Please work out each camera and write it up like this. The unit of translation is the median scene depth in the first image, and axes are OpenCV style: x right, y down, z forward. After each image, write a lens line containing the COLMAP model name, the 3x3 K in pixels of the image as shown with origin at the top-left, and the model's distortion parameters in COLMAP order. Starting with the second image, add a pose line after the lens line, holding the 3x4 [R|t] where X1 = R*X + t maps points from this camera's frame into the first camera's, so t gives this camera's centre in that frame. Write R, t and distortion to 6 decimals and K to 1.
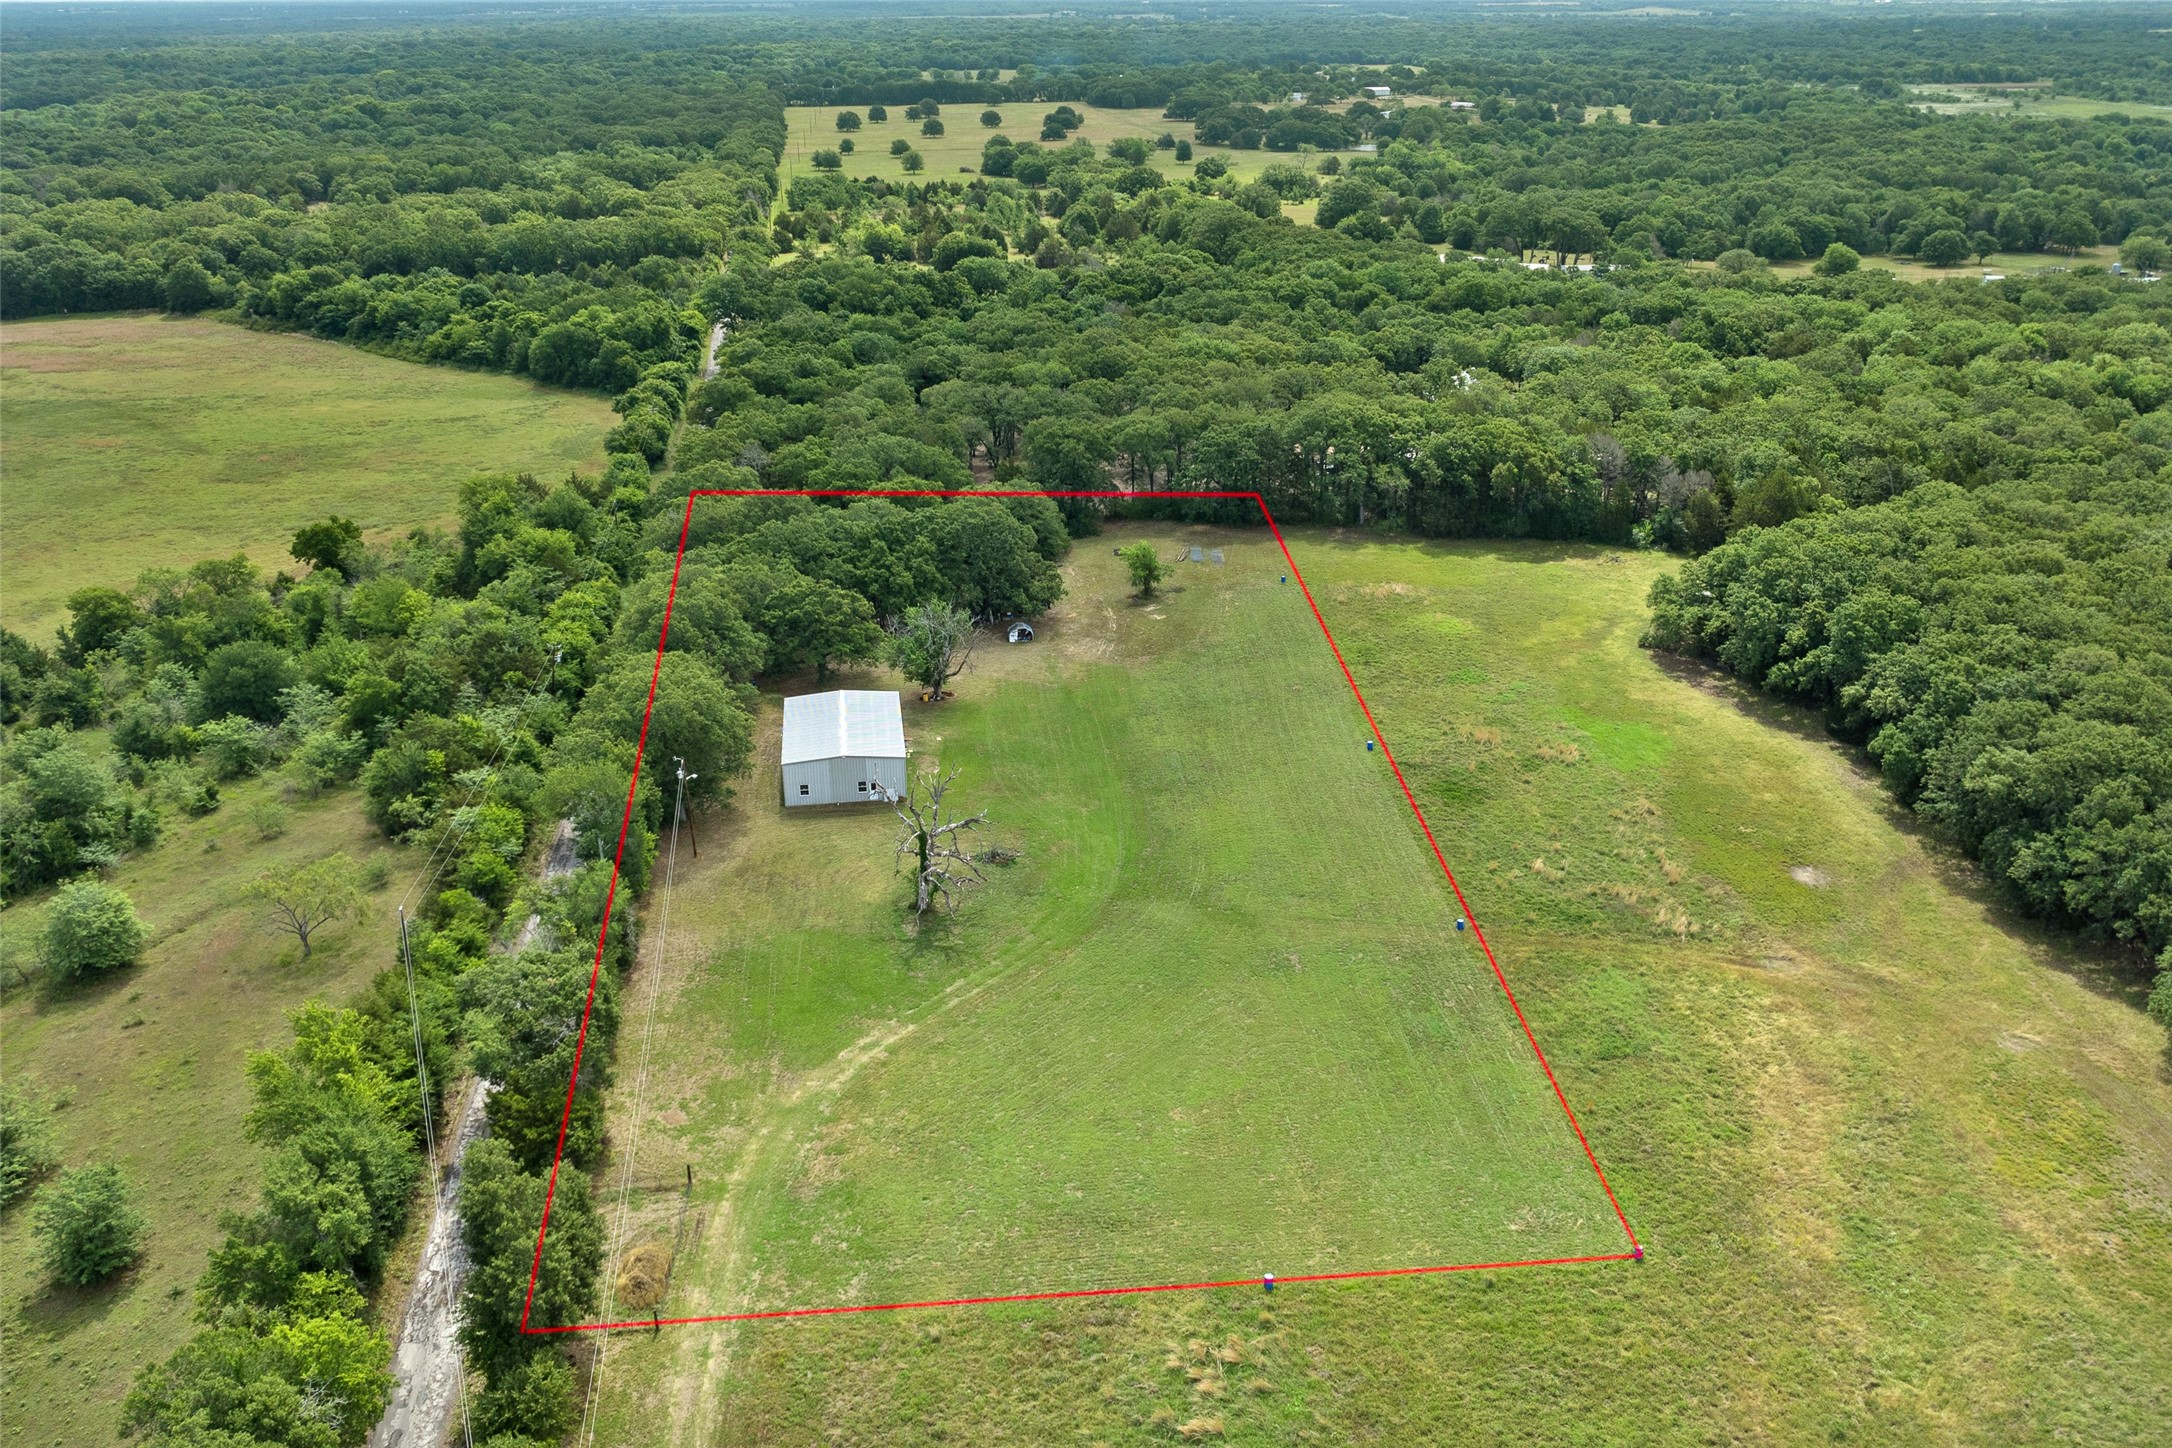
lens RADIAL K [[1797.3, 0, 1092.6], [0, 1797.3, 782.1], [0, 0, 1]] dist [-0.019606, -0.002950]
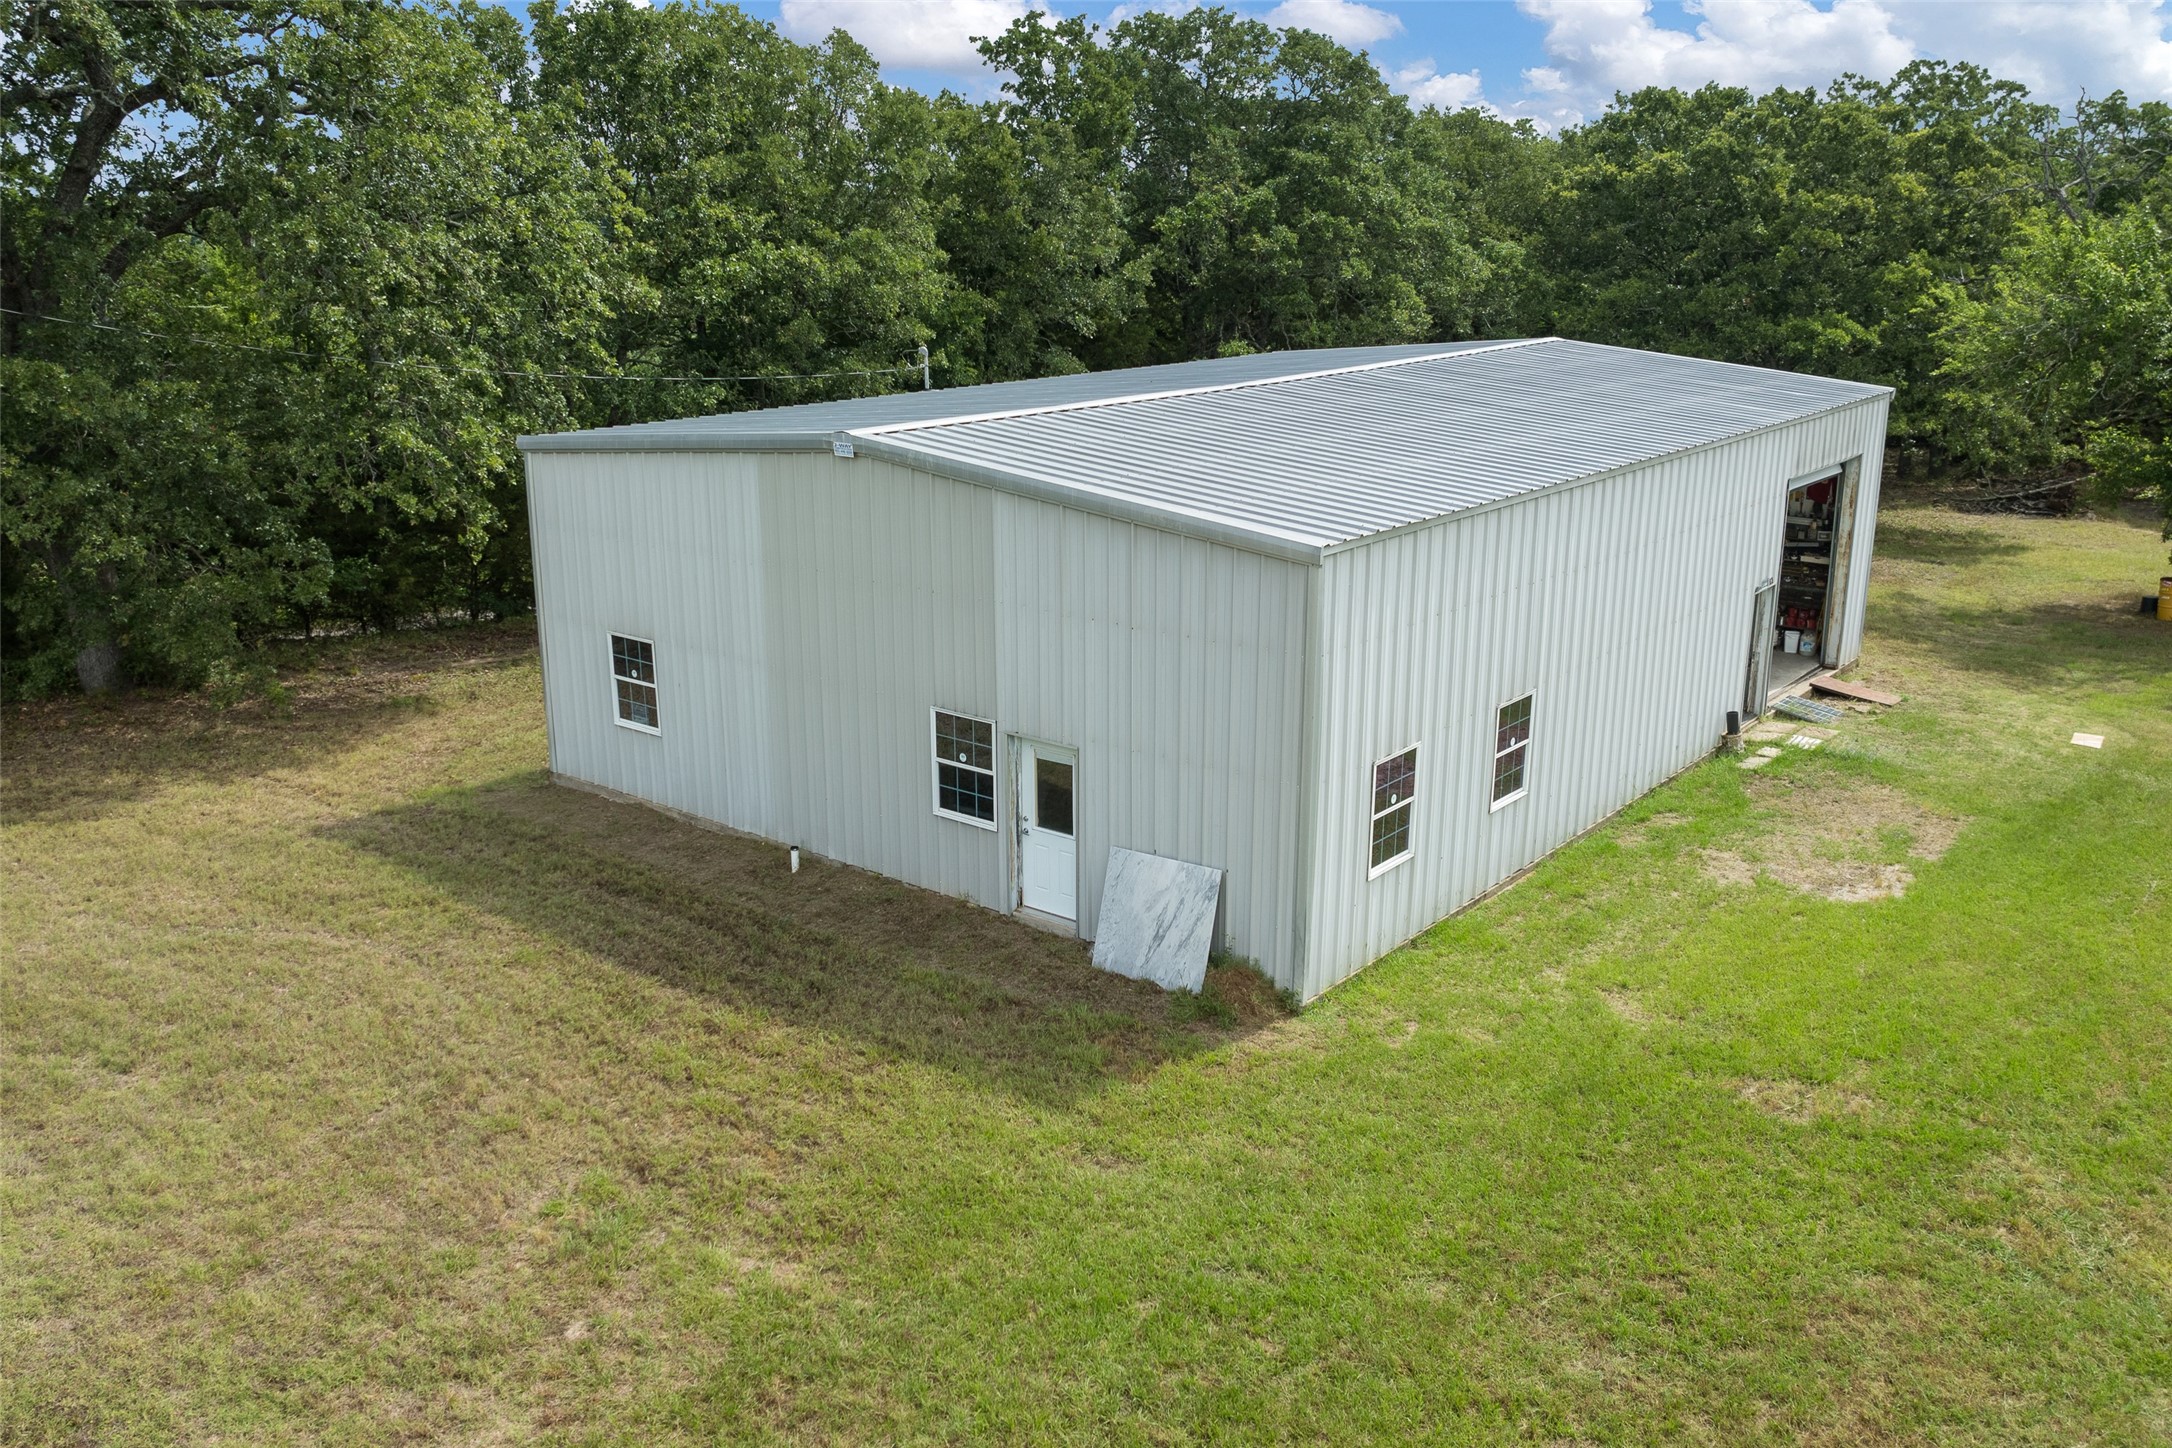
lens RADIAL K [[1797.3, 0, 1092.7], [0, 1797.3, 736.3], [0, 0, 1]] dist [-0.019606, -0.002950]
pose [[0.691841, 0.216094, -0.688956, -0.043351], [-0.300309, 0.953839, -0.002390, -0.001146], [0.656636, 0.208553, 0.724799, 0.841070]]
